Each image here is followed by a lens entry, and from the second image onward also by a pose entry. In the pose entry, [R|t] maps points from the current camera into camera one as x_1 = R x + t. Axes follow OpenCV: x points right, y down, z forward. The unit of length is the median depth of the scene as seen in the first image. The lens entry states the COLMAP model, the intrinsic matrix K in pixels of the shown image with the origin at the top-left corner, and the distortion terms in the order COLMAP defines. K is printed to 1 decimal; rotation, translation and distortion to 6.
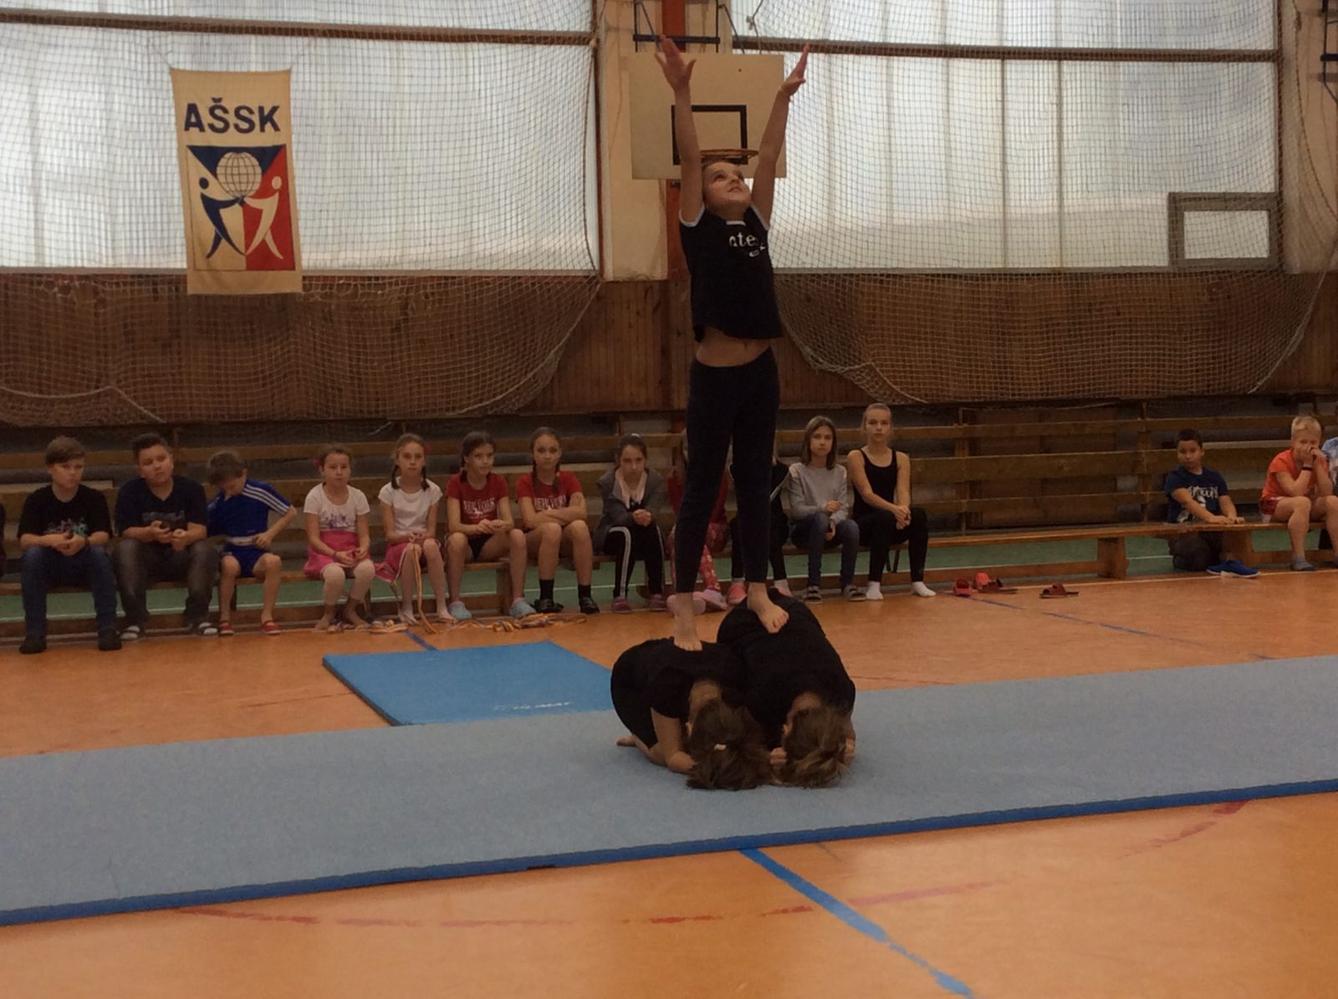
lens RADIAL K [[2005.5, 0, 674.2], [0, 2005.5, 496.3], [0, 0, 1]] dist [0.106796, 0.000000]
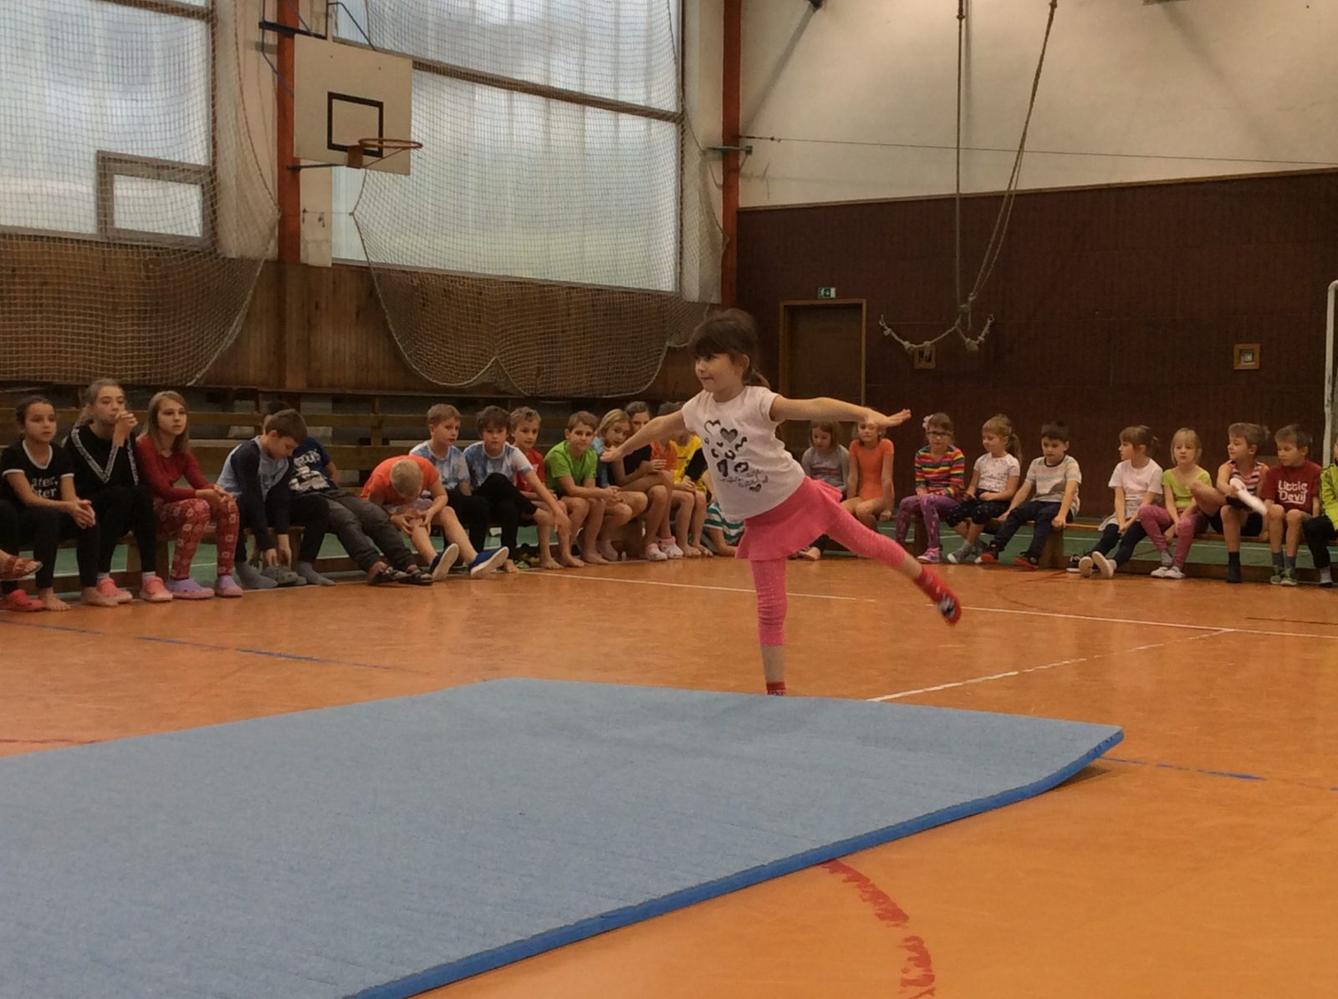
lens RADIAL K [[2005.5, 0, 681.1], [0, 2005.5, 501.5], [0, 0, 1]] dist [0.106796, 0.000000]
pose [[0.808915, 0.014277, 0.587752, -0.069198], [-0.009484, 0.999892, -0.011235, 0.008783], [-0.587849, 0.003513, 0.808963, 0.167403]]
